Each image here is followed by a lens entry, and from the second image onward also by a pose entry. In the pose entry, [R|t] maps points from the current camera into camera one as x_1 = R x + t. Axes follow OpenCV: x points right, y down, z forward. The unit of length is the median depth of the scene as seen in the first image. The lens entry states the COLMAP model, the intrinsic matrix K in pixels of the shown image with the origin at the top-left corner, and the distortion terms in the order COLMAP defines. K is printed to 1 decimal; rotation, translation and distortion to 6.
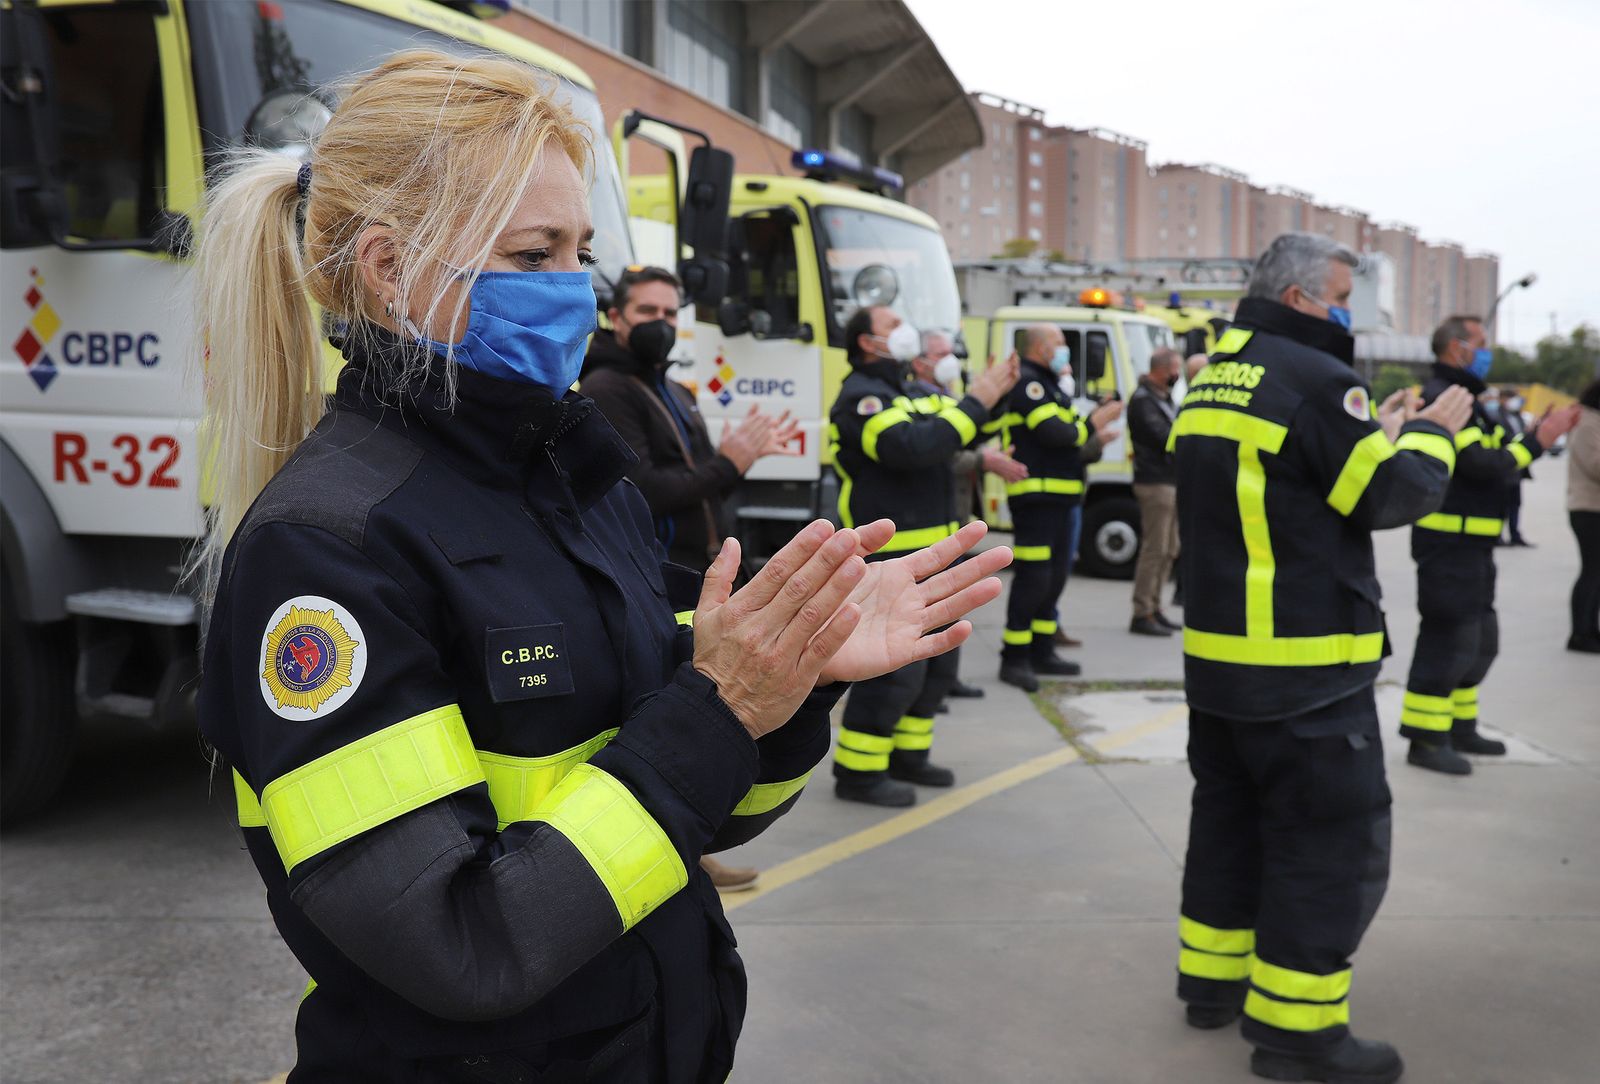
lens RADIAL K [[1512.6, 0, 833.4], [0, 1512.6, 544.6], [0, 0, 1]] dist [-0.000597, 0.002306]
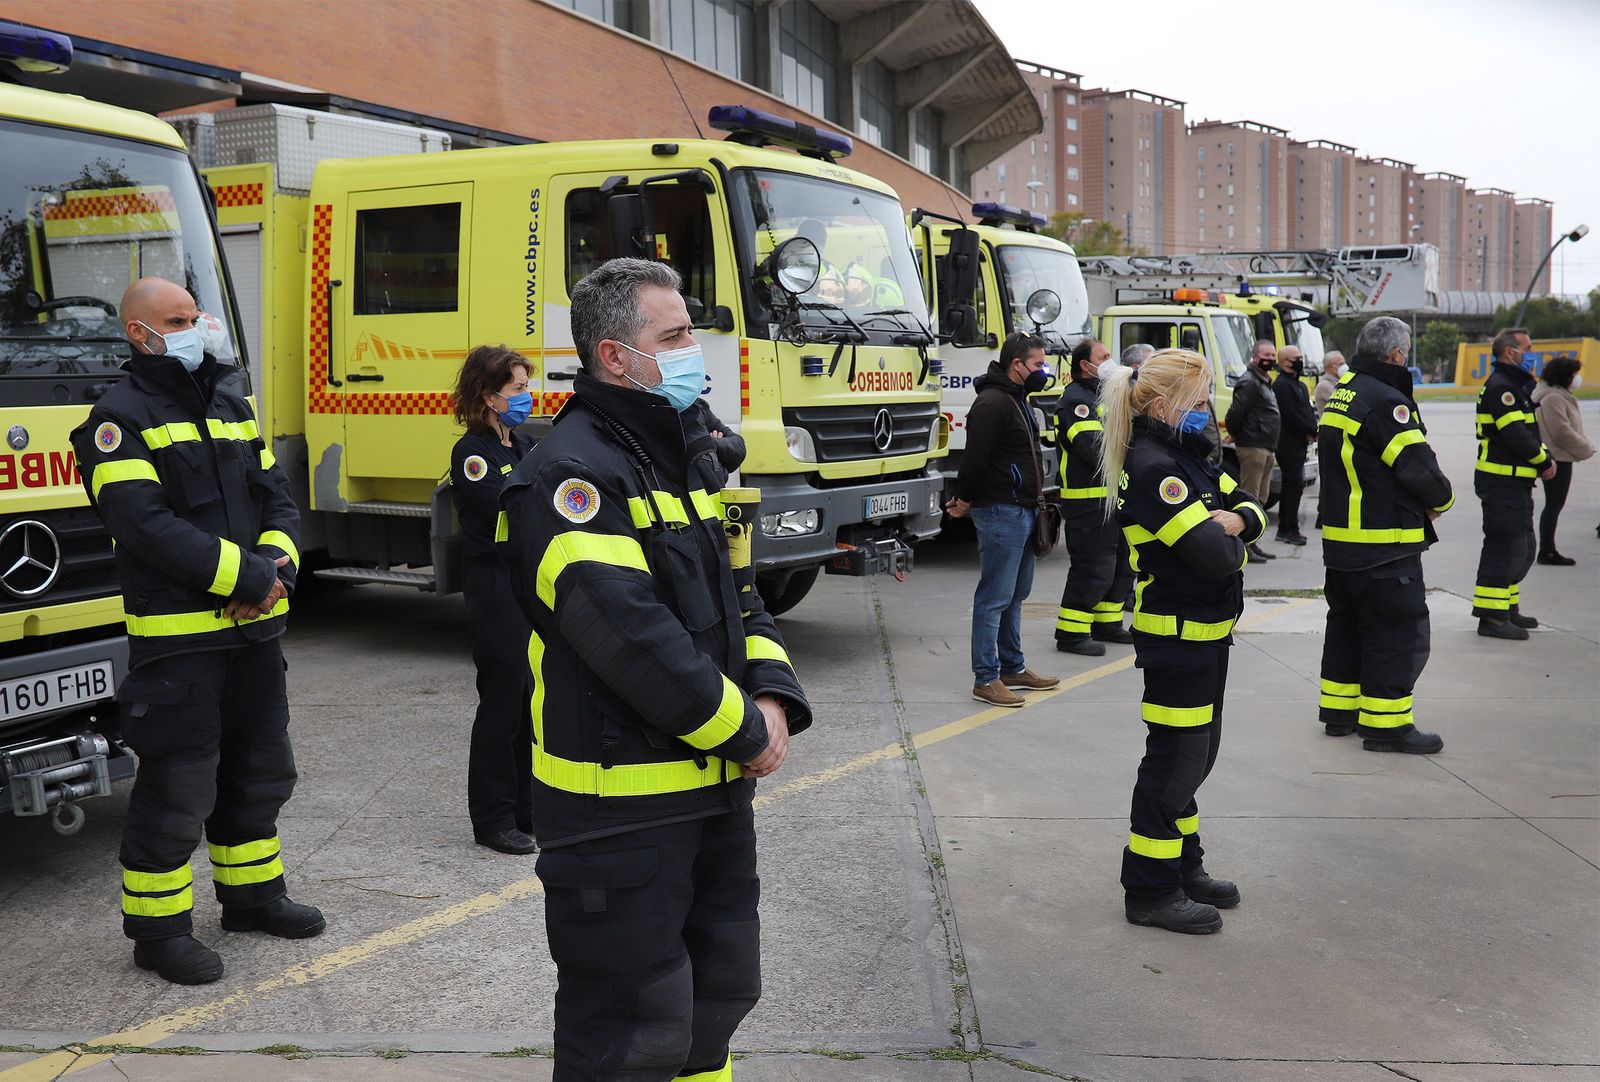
lens RADIAL K [[1547.2, 0, 800.0], [0, 1547.2, 541.0], [0, 0, 1]] dist [0.002091, 0.012473]
pose [[0.998927, -0.022456, -0.040497, -0.042591], [0.023020, 0.999644, 0.013503, 0.004699], [0.040179, -0.014420, 0.999088, -0.119976]]
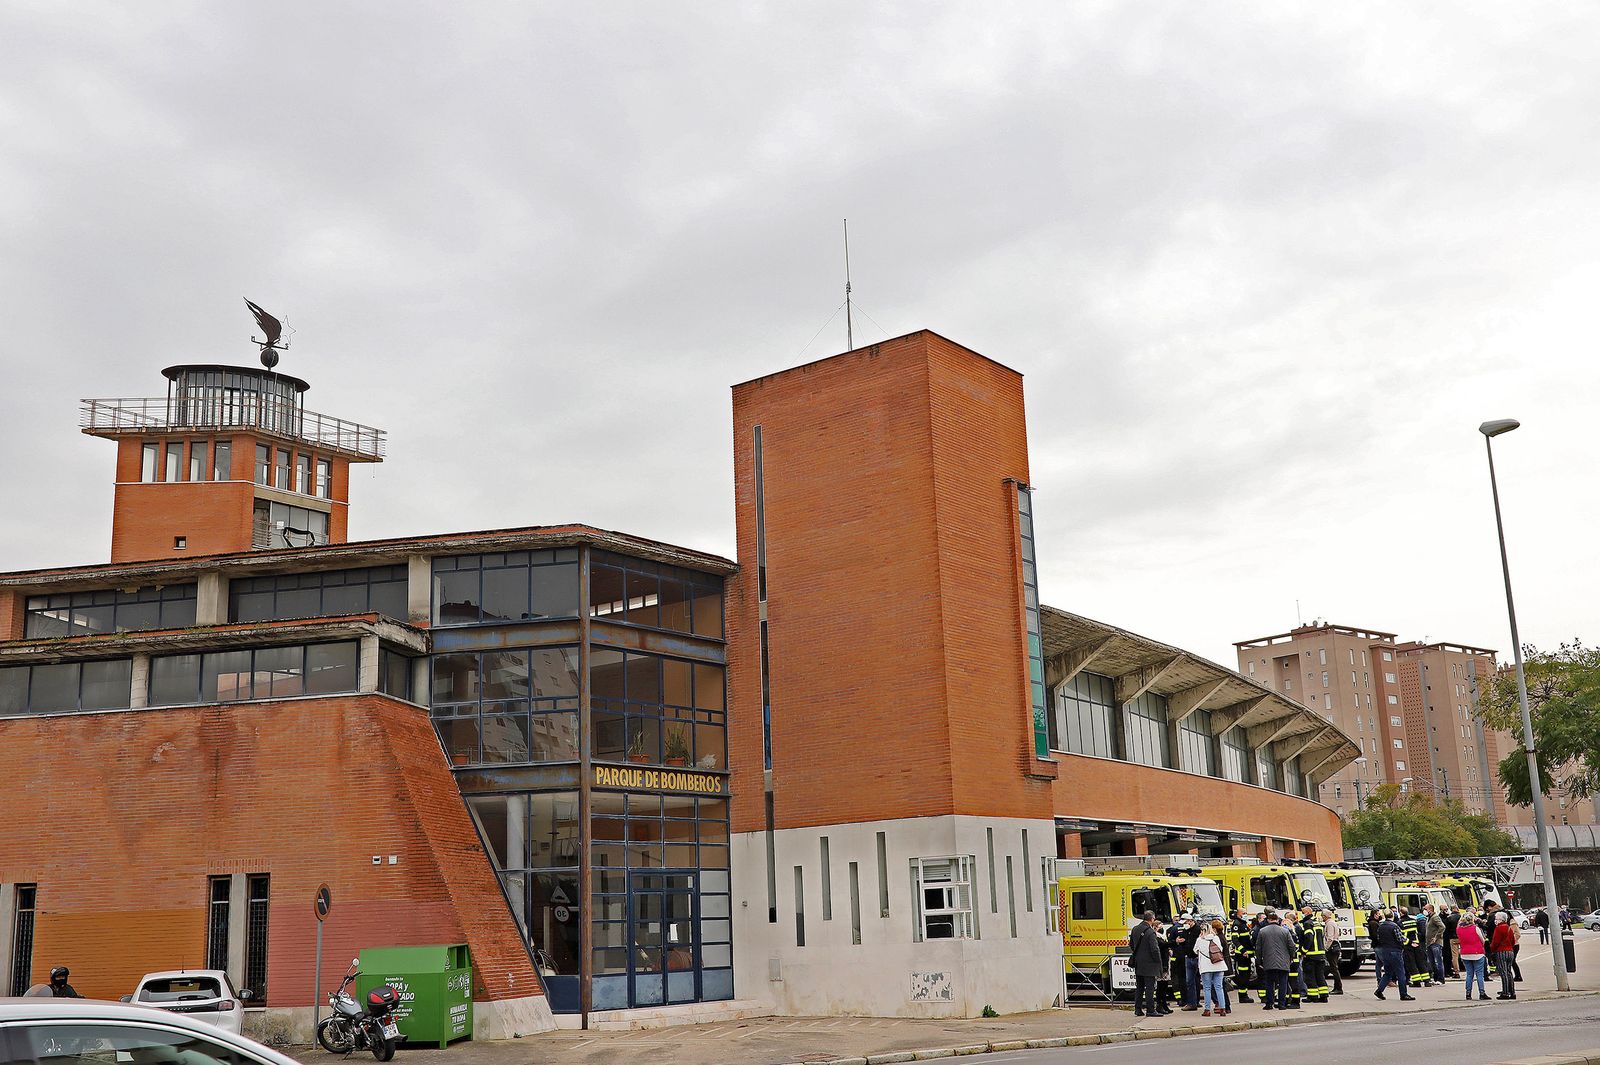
lens RADIAL K [[1668.1, 0, 800.0], [0, 1668.1, 532.5], [0, 0, 1]] dist [0.006795, 0.014610]
pose [[0.975560, -0.084479, -0.202844, -0.157410], [0.018176, 0.951002, -0.308650, 0.094651], [0.218980, 0.297420, 0.929295, -1.326118]]
